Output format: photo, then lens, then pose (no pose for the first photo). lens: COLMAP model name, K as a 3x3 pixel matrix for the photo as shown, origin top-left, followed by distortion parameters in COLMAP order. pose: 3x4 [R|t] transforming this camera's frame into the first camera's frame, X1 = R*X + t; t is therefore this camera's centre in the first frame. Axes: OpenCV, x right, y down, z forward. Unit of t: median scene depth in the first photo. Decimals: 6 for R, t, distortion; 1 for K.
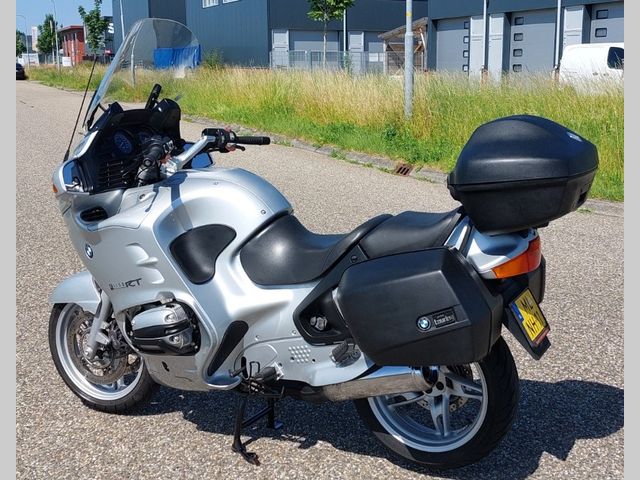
lens RADIAL K [[847.3, 0, 339.2], [0, 847.3, 237.9], [0, 0, 1]] dist [0.068731, -0.071548]
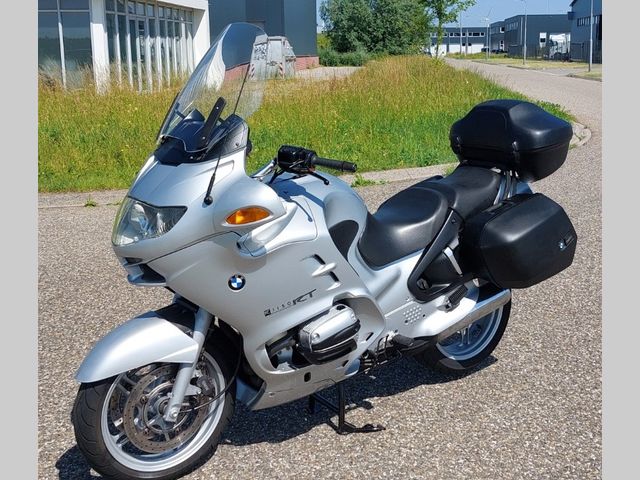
lens RADIAL K [[847.3, 0, 339.2], [0, 847.3, 237.9], [0, 0, 1]] dist [0.068731, -0.071548]
pose [[0.461467, -0.195505, 0.865347, -1.046662], [0.184454, 0.975244, 0.121969, -0.123764], [-0.867770, 0.103333, 0.486104, 0.492678]]
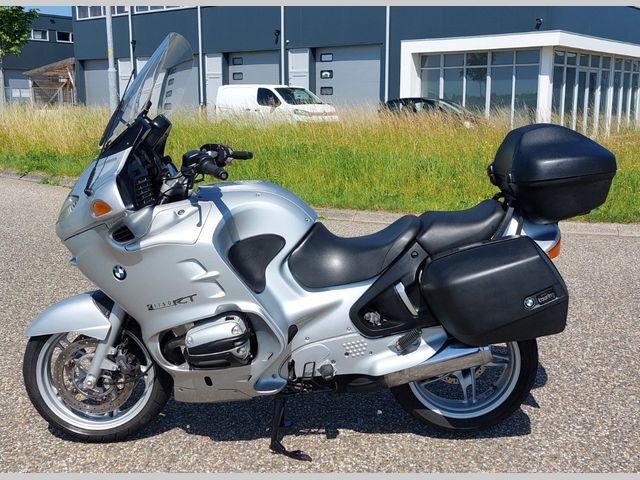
lens RADIAL K [[722.6, 0, 320.0], [0, 722.6, 240.0], [0, 0, 1]] dist [0.131988, -0.251198]
pose [[0.906712, -0.071022, 0.415728, -0.445626], [0.077063, 0.997024, 0.002253, -0.006181], [-0.414651, 0.029995, 0.909486, 0.169459]]
